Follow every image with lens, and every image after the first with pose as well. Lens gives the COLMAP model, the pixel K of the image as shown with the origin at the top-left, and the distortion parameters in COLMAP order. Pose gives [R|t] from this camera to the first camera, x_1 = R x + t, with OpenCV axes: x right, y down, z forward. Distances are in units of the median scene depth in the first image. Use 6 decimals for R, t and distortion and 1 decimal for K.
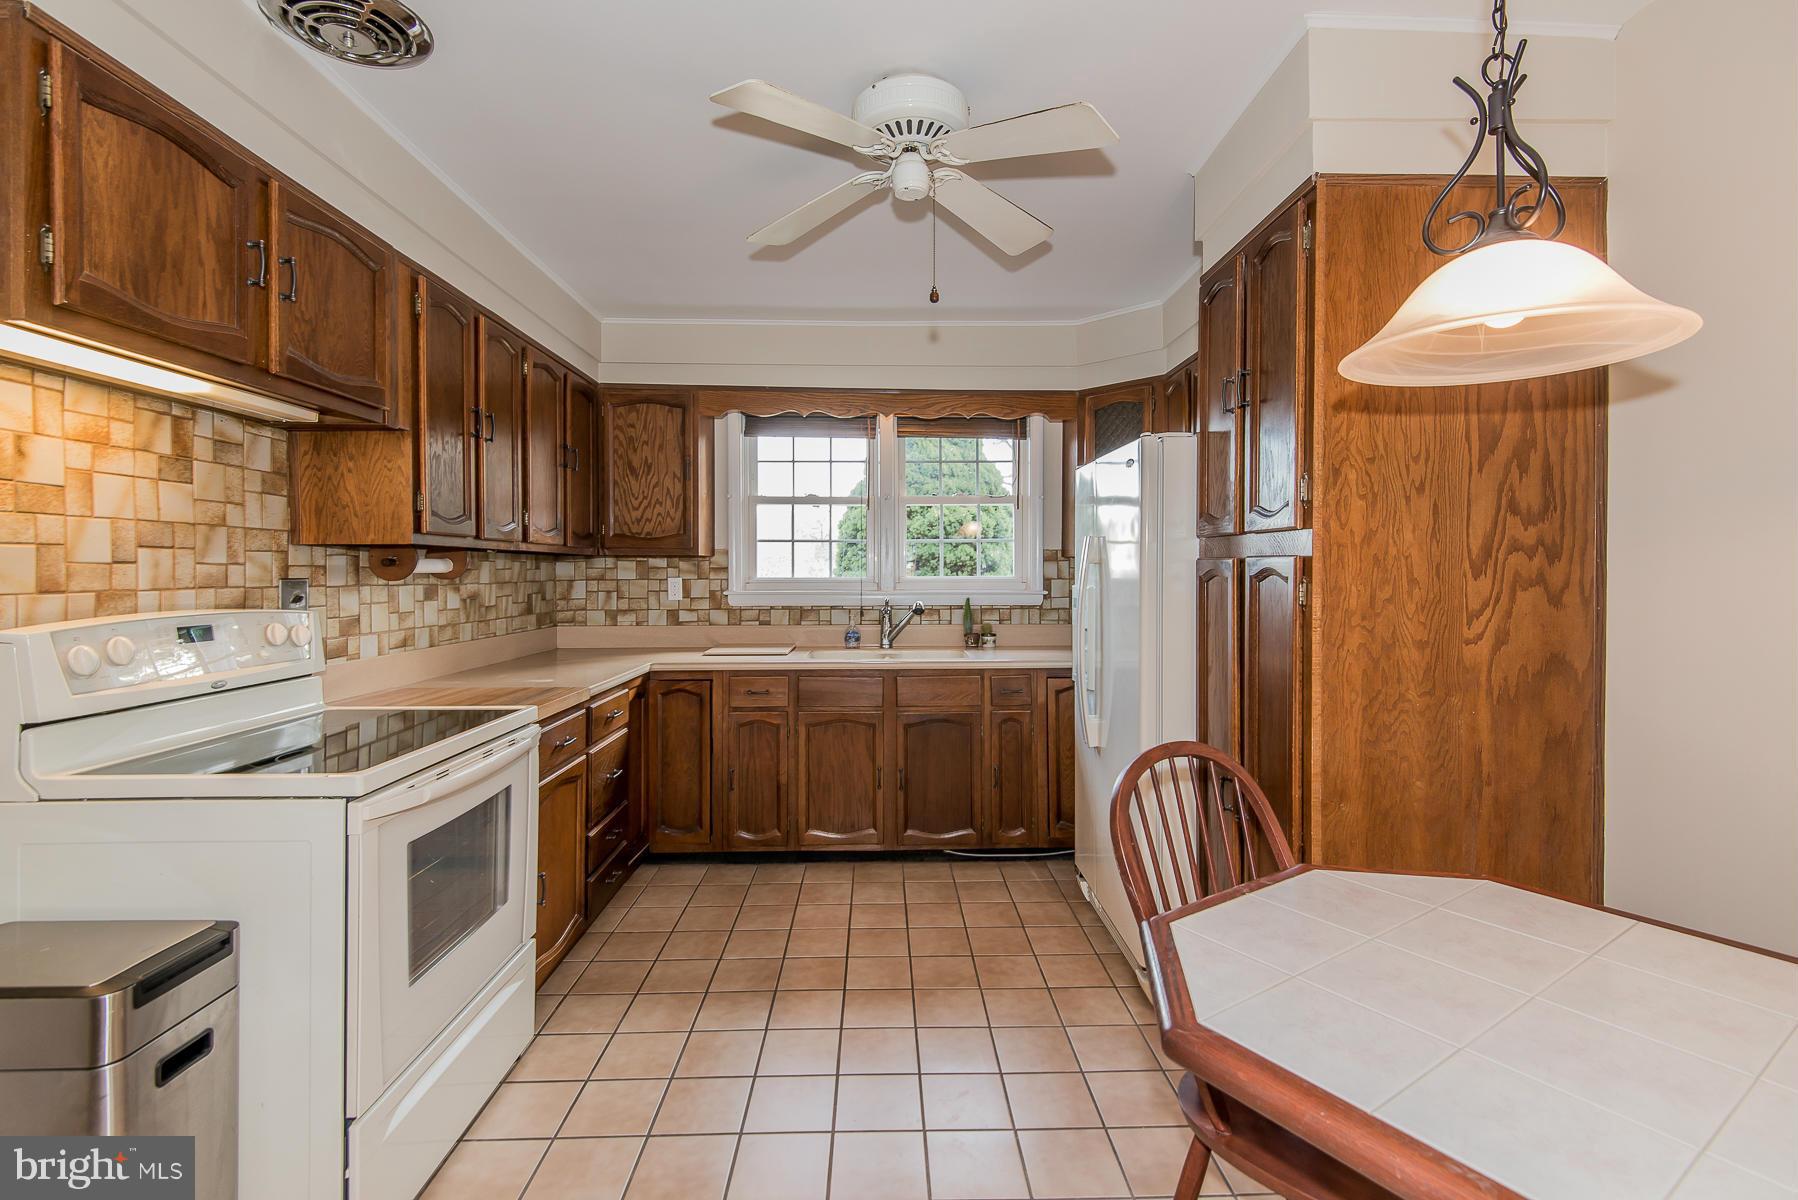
lens RADIAL K [[804.3, 0, 897.6], [0, 804.3, 569.9], [0, 0, 1]] dist [0.025940, -0.011949]
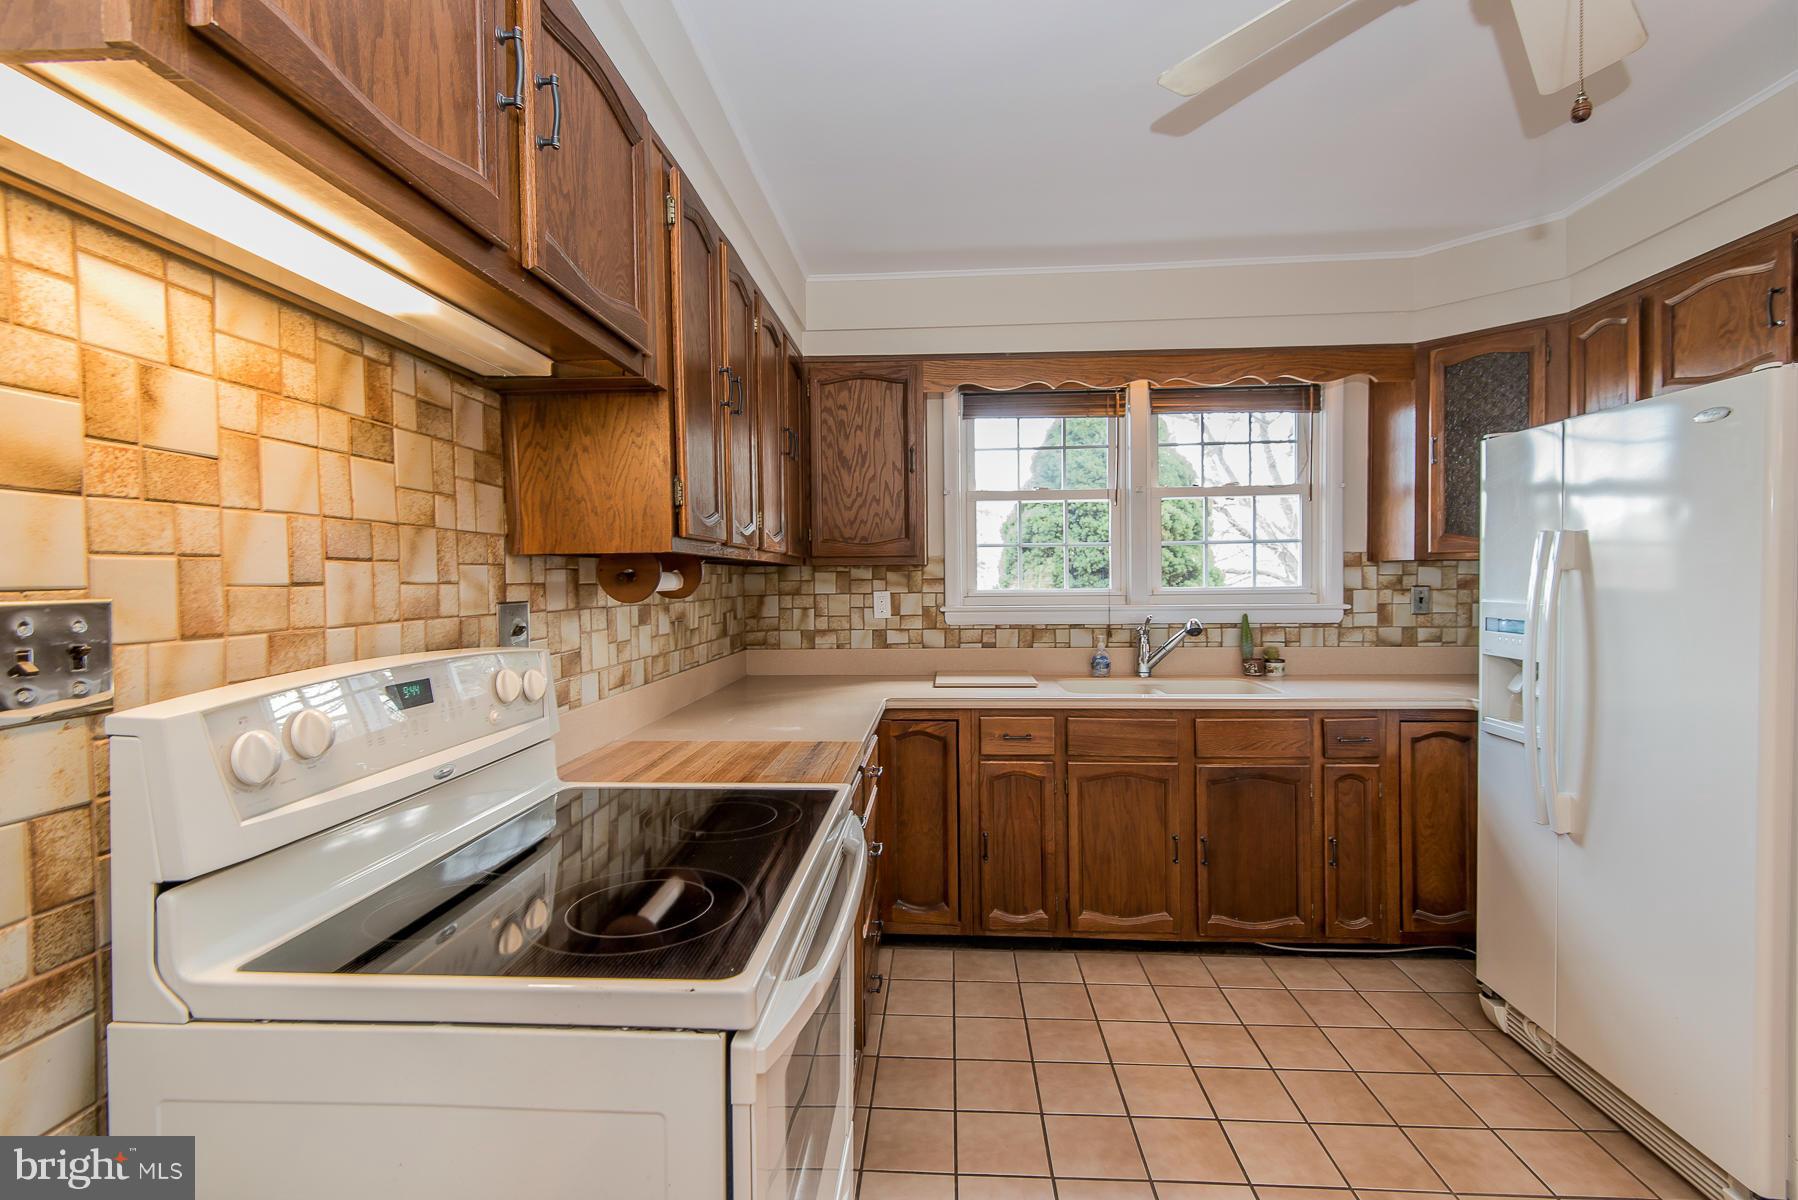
lens RADIAL K [[799.5, 0, 899.6], [0, 799.5, 591.7], [0, 0, 1]] dist [0.028365, -0.021492]
pose [[0.995691, -0.006900, -0.092481, -0.214184], [0.008534, 0.999814, 0.017282, -0.004911], [0.092344, -0.017997, 0.995564, 0.207551]]
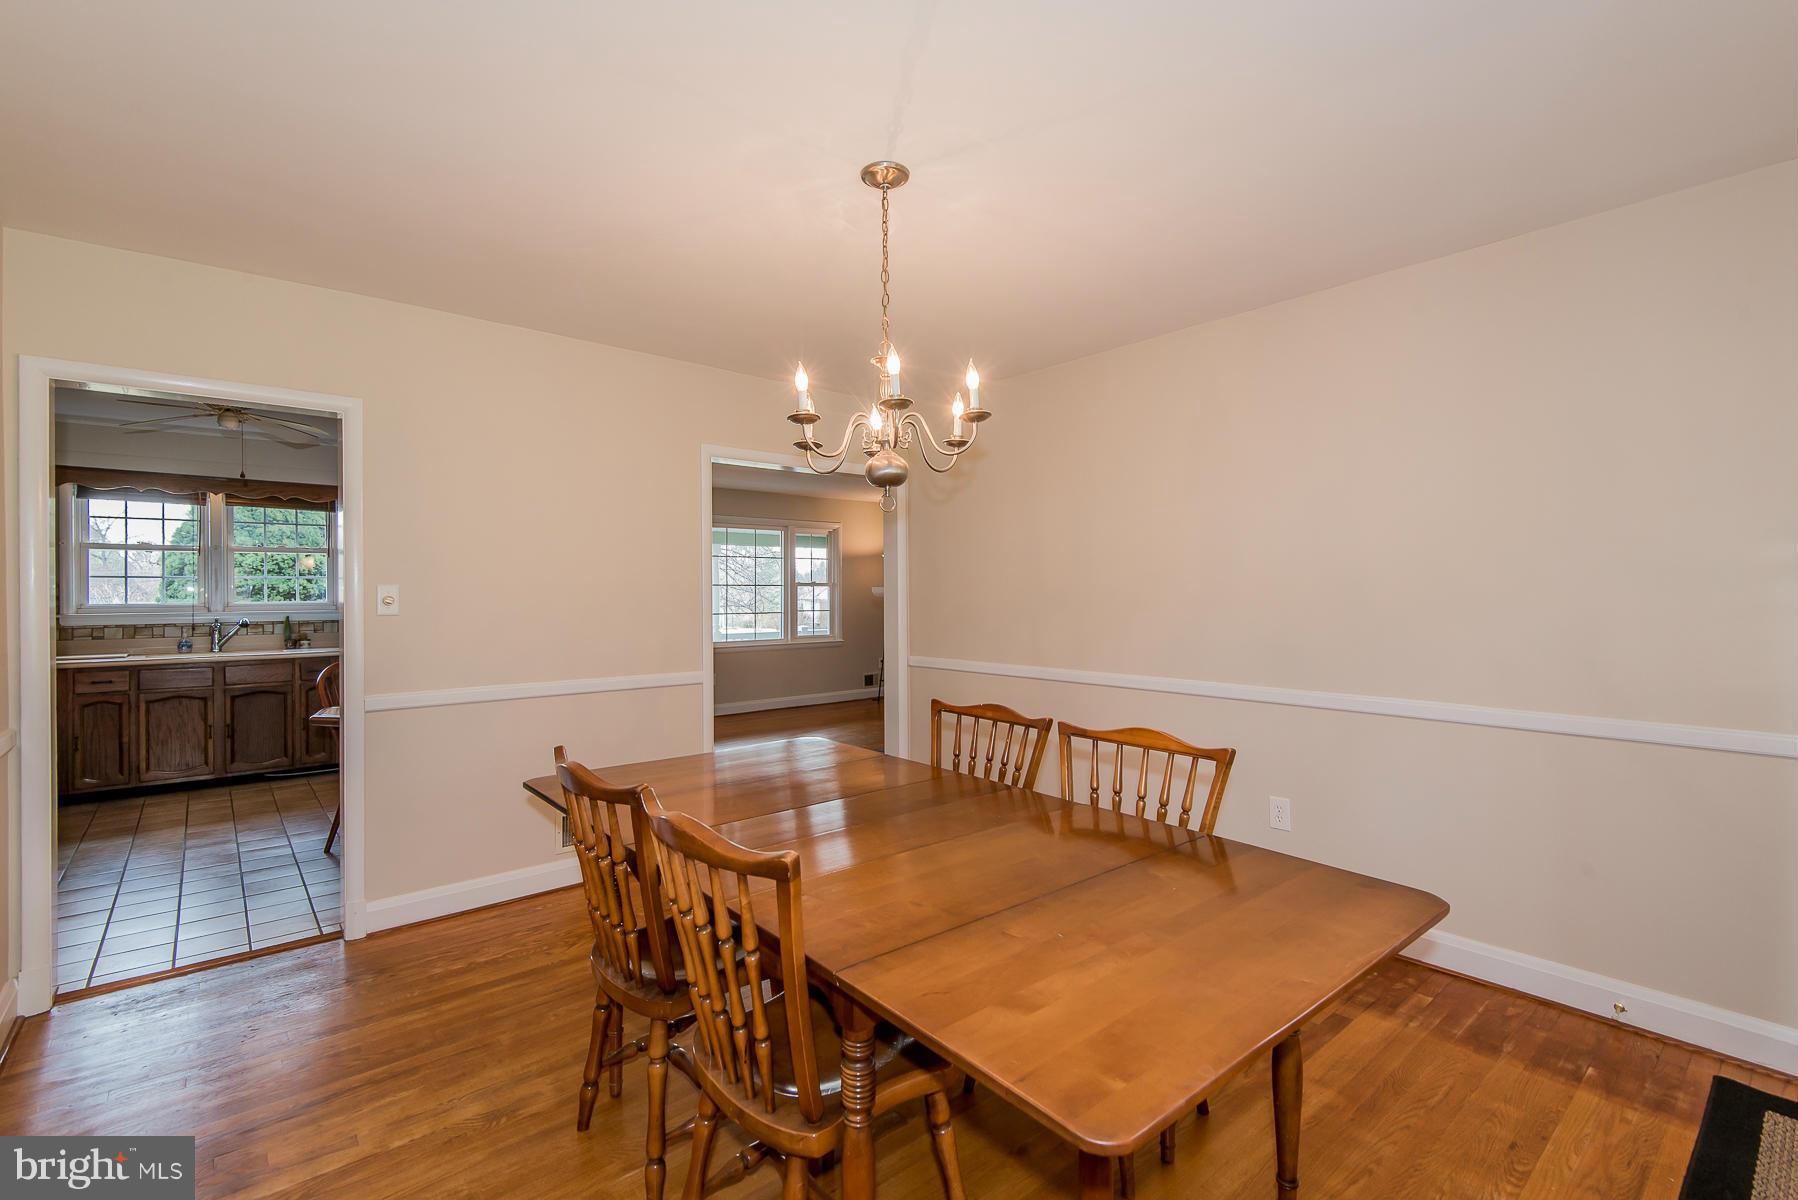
lens RADIAL K [[799.5, 0, 899.6], [0, 799.5, 591.7], [0, 0, 1]] dist [0.028365, -0.021492]
pose [[0.774271, -0.002837, 0.632847, 0.022881], [0.007554, 0.999960, -0.004759, 0.006441], [-0.632809, 0.008465, 0.774262, -1.043729]]
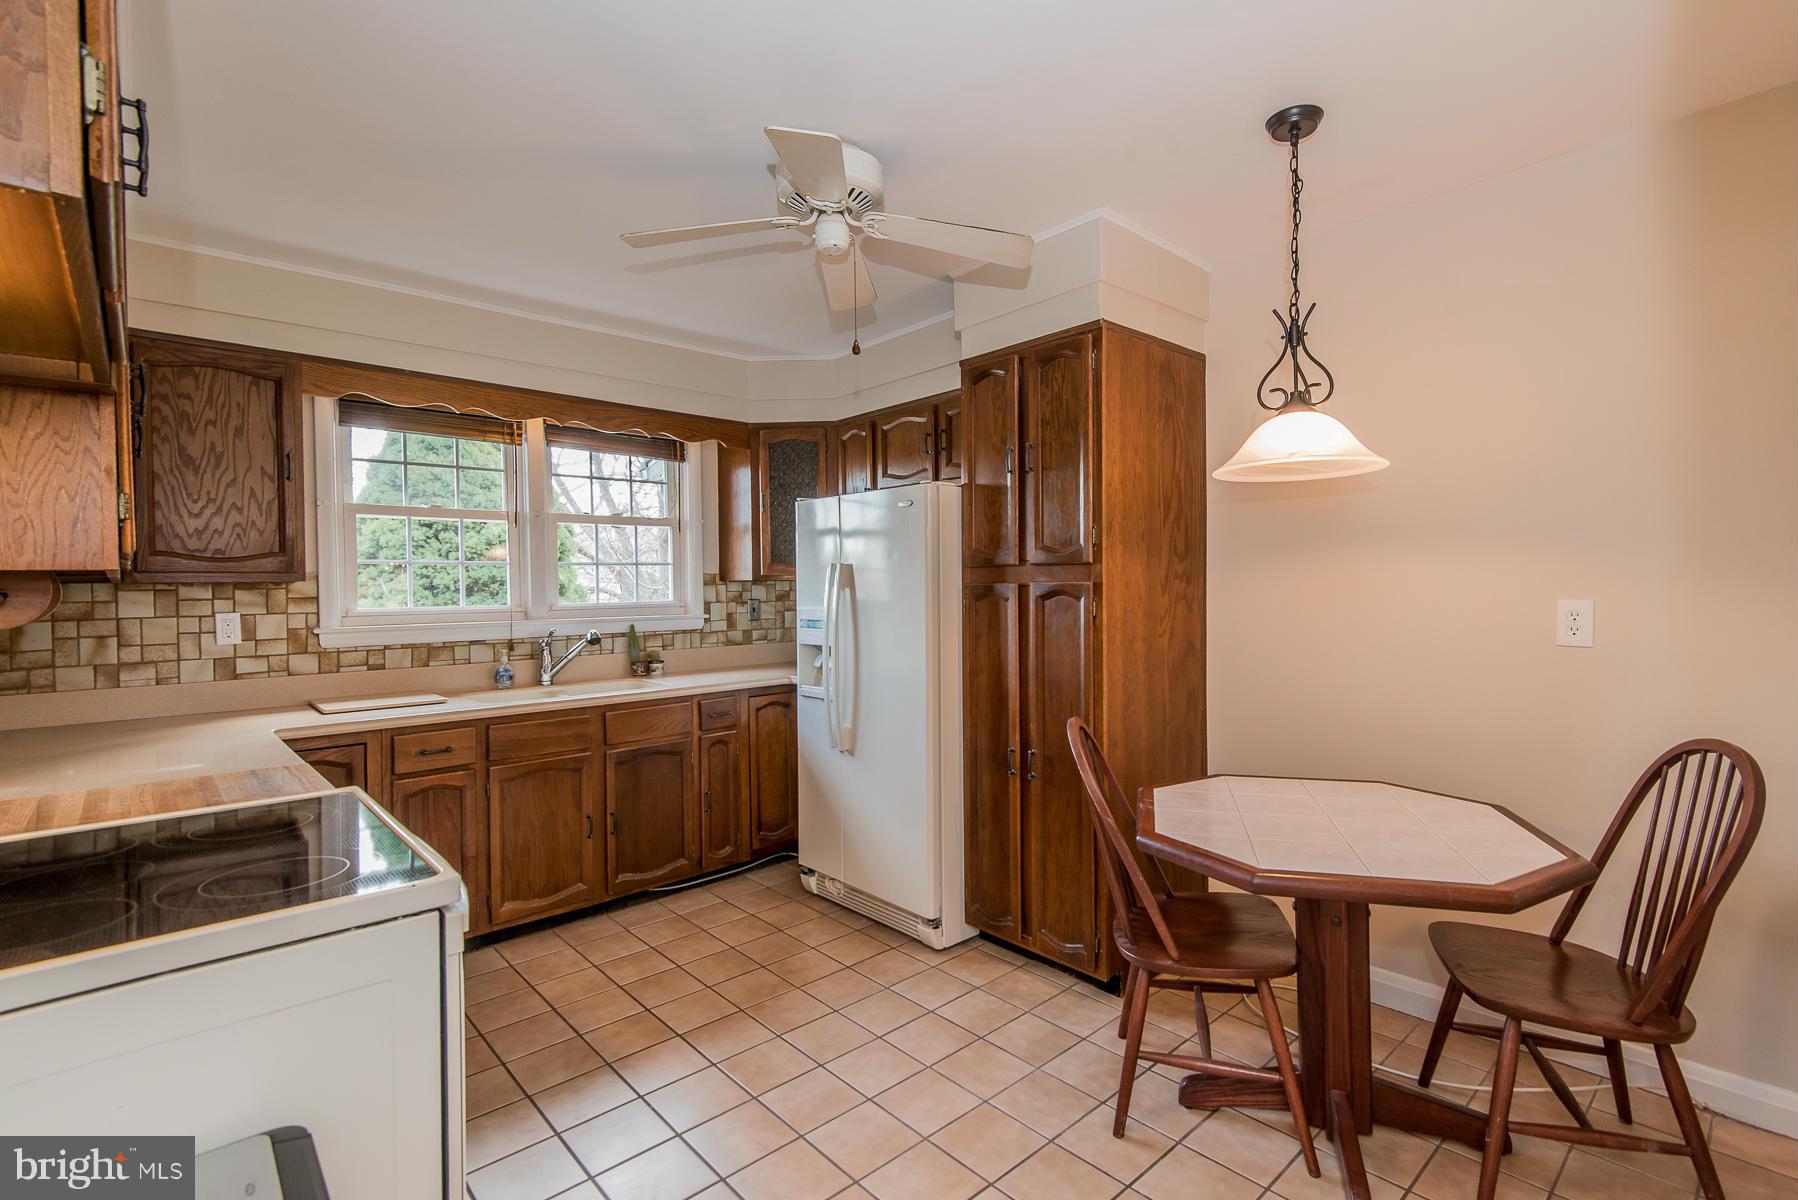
lens RADIAL K [[823.7, 0, 910.0], [0, 823.7, 591.3], [0, 0, 1]] dist [0.042719, -0.023589]
pose [[0.761073, -0.013510, 0.648526, -0.352158], [0.013524, 0.999896, 0.004959, -0.006059], [-0.648525, 0.004997, 0.761177, 0.048901]]
